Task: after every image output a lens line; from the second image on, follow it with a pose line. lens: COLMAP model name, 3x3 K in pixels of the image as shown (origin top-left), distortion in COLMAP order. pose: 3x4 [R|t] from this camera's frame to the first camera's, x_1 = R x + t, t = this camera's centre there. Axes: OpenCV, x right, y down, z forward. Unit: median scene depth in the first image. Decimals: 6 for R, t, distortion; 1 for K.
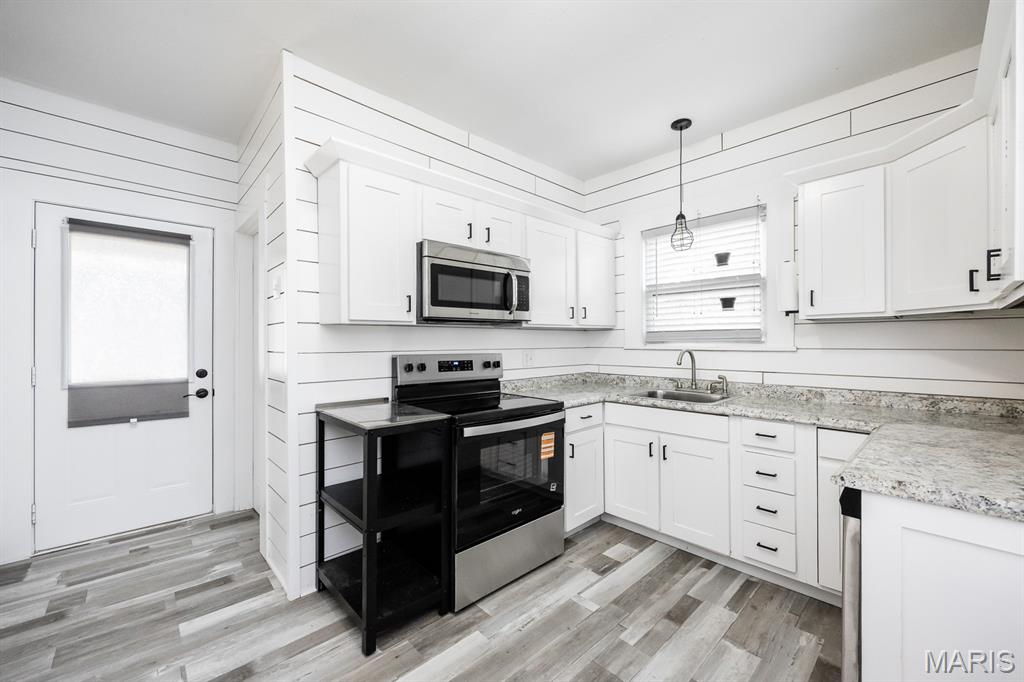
lens RADIAL K [[397.4, 0, 538.1], [0, 397.4, 344.4], [0, 0, 1]] dist [-0.000595, 0.000408]
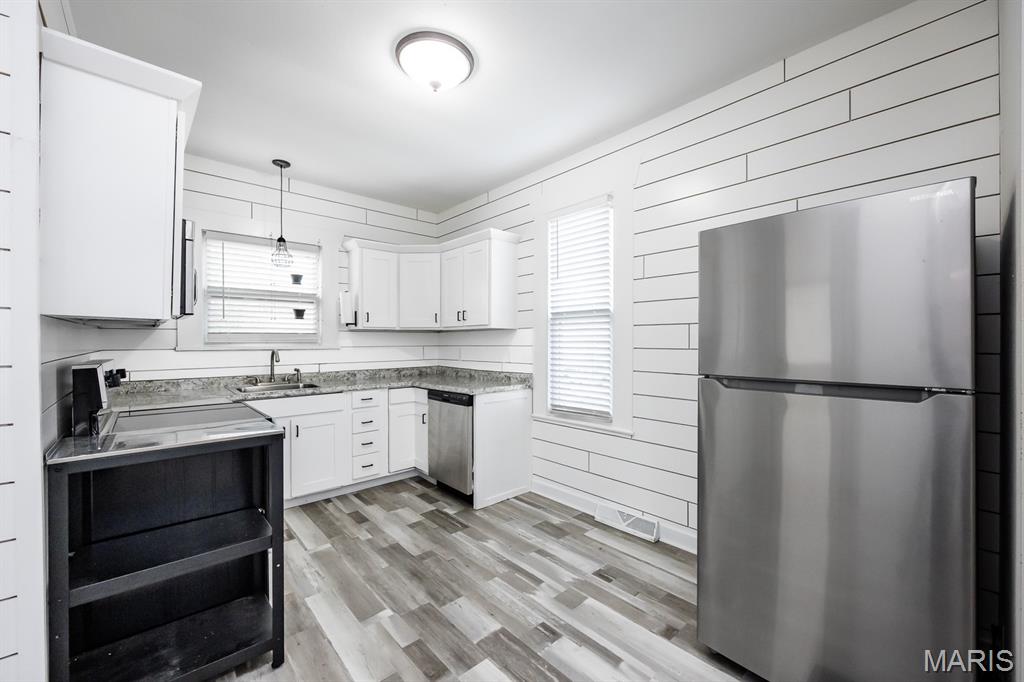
lens RADIAL K [[419.8, 0, 503.4], [0, 419.8, 347.5], [0, 0, 1]] dist [0.003701, -0.000383]
pose [[0.072280, -0.014031, 0.997286, -0.941120], [0.007474, 0.999881, 0.013525, -0.005074], [-0.997356, 0.006476, 0.072377, 0.249798]]
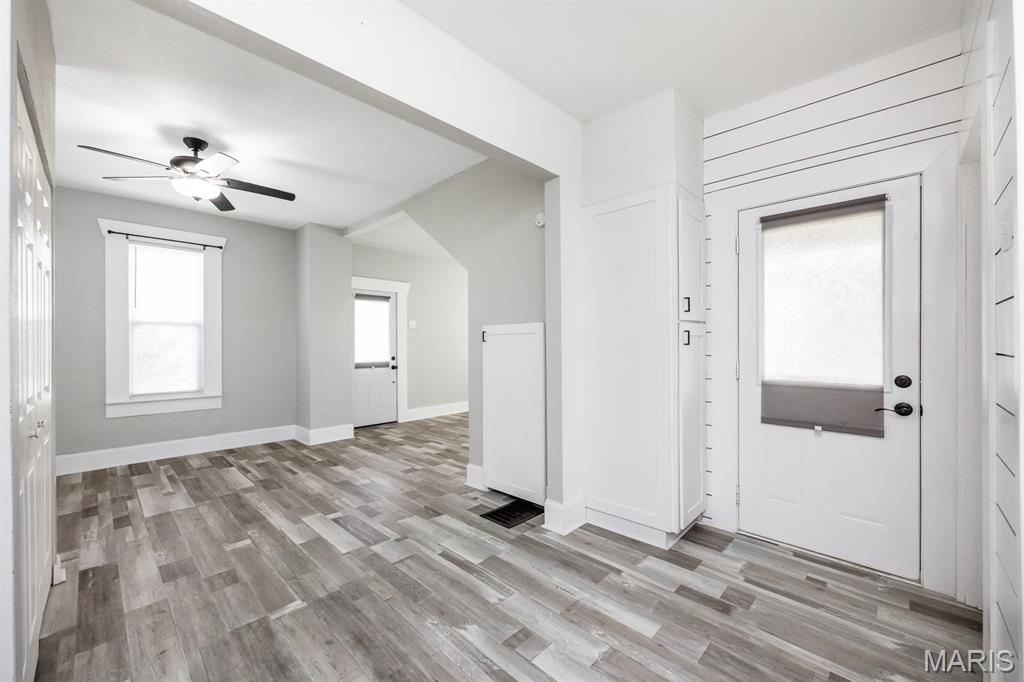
lens RADIAL K [[410.5, 0, 488.2], [0, 410.5, 341.9], [0, 0, 1]] dist [-0.001840, -0.001944]
pose [[-0.013024, -0.000225, -0.999915, -0.114522], [-0.002014, 0.999998, -0.000199, 0.003459], [0.999913, 0.002011, -0.013025, 0.303462]]
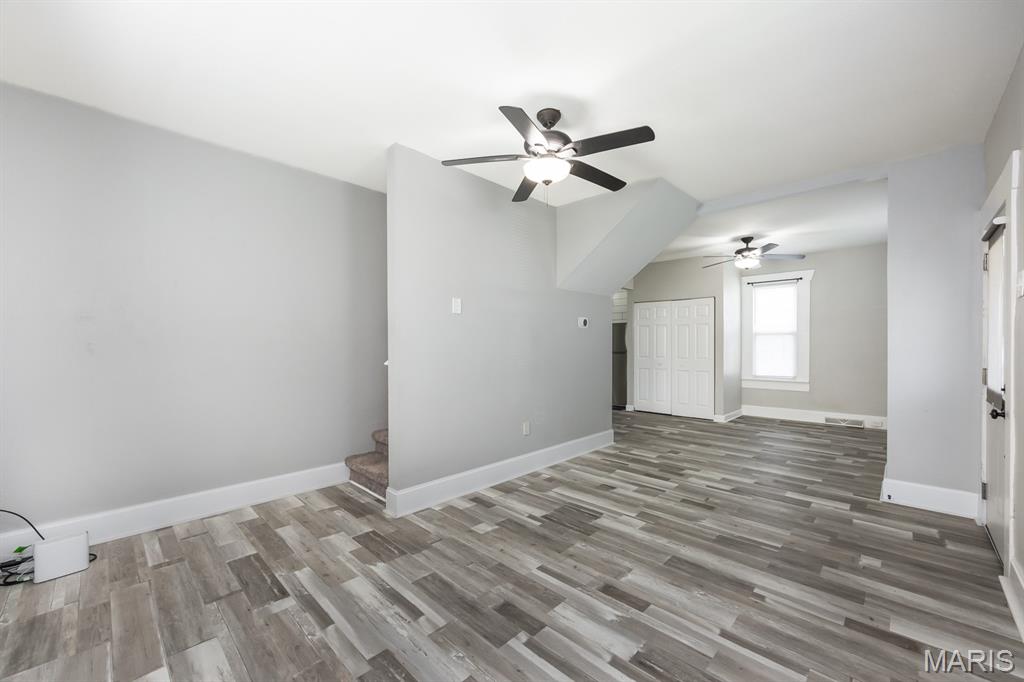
lens RADIAL K [[410.5, 0, 498.6], [0, 410.5, 356.9], [0, 0, 1]] dist [-0.001840, -0.001944]
pose [[0.005832, -0.026066, 0.999643, -3.811558], [0.011590, 0.999595, 0.025998, 0.000841], [-0.999916, 0.011434, 0.006131, 0.807201]]
